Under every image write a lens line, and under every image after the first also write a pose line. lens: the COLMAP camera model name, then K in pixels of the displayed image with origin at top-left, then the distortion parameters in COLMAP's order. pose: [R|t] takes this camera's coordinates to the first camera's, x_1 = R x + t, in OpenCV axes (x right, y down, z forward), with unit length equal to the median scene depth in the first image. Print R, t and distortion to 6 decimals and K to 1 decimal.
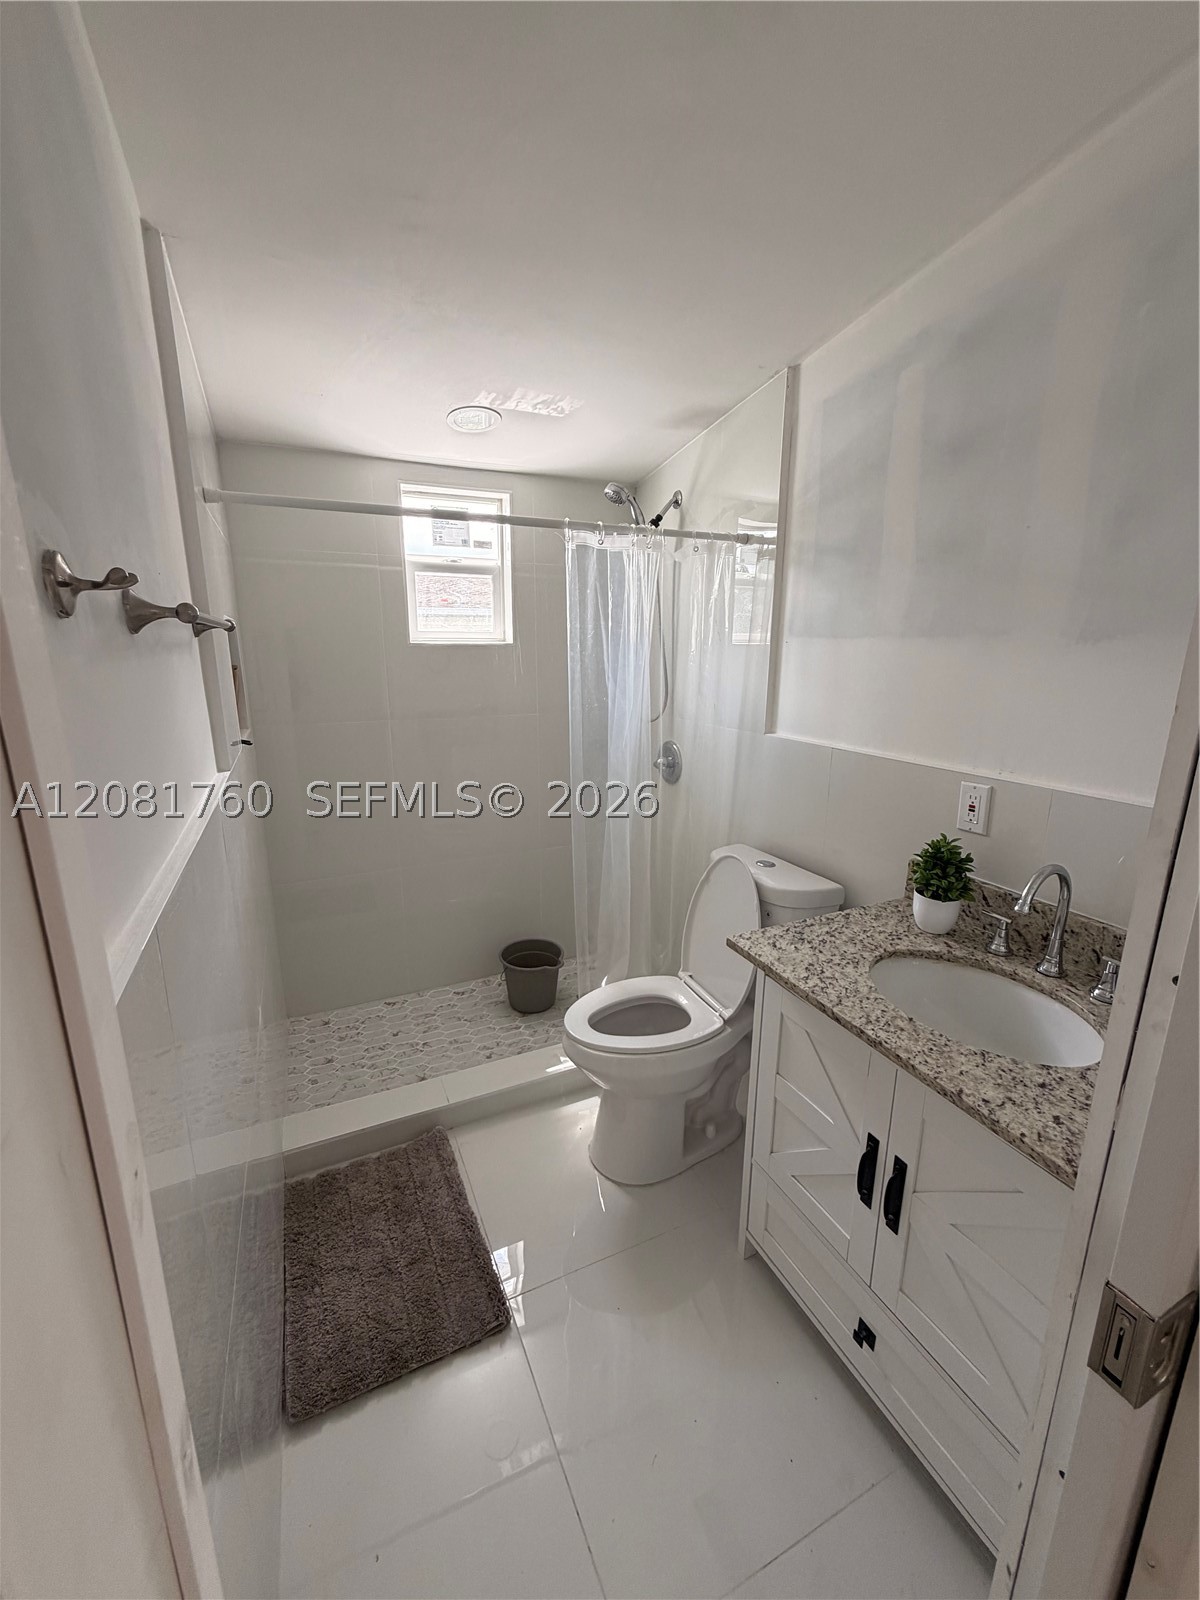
lens RADIAL K [[642.1, 0, 596.5], [0, 642.1, 796.0], [0, 0, 1]] dist [0.002150, 0.000213]
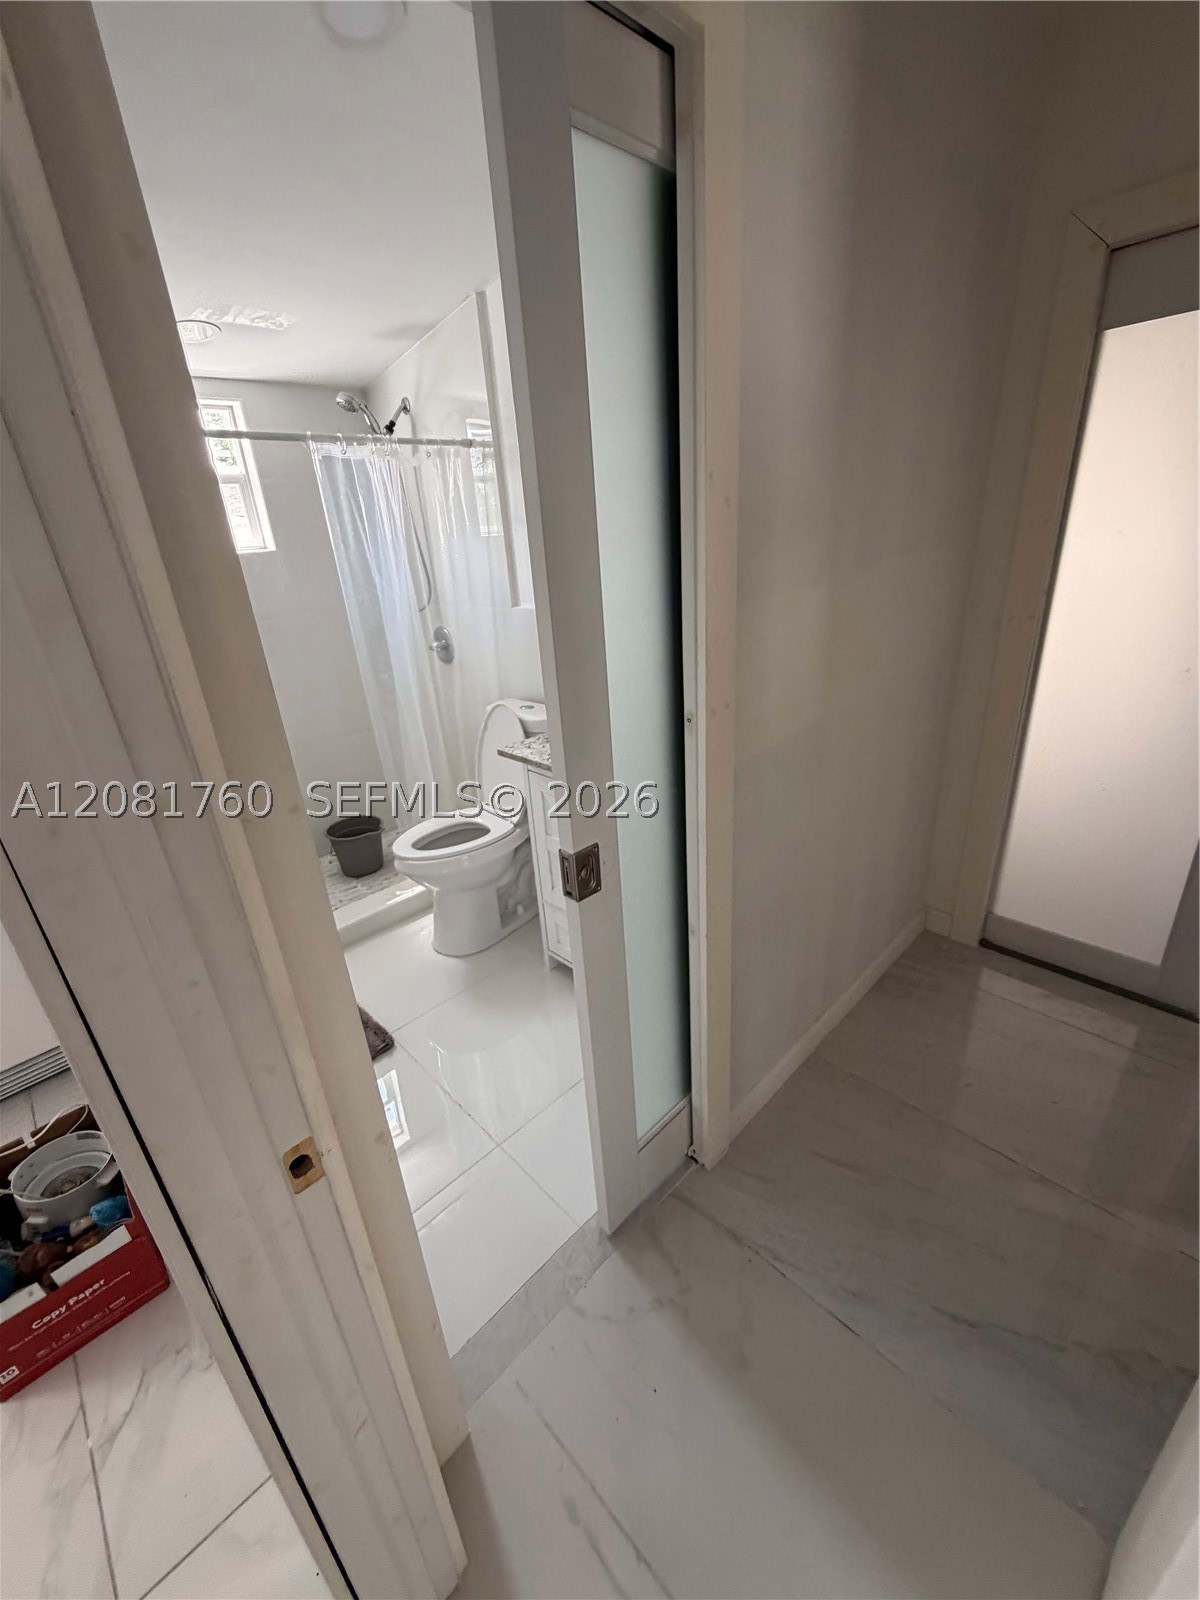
lens RADIAL K [[642.1, 0, 596.5], [0, 642.1, 796.0], [0, 0, 1]] dist [0.002150, 0.000213]
pose [[0.940539, -0.188509, 0.282577, -0.008592], [0.145852, 0.975409, 0.165243, 0.084408], [-0.306778, -0.114203, 0.944905, -0.302550]]
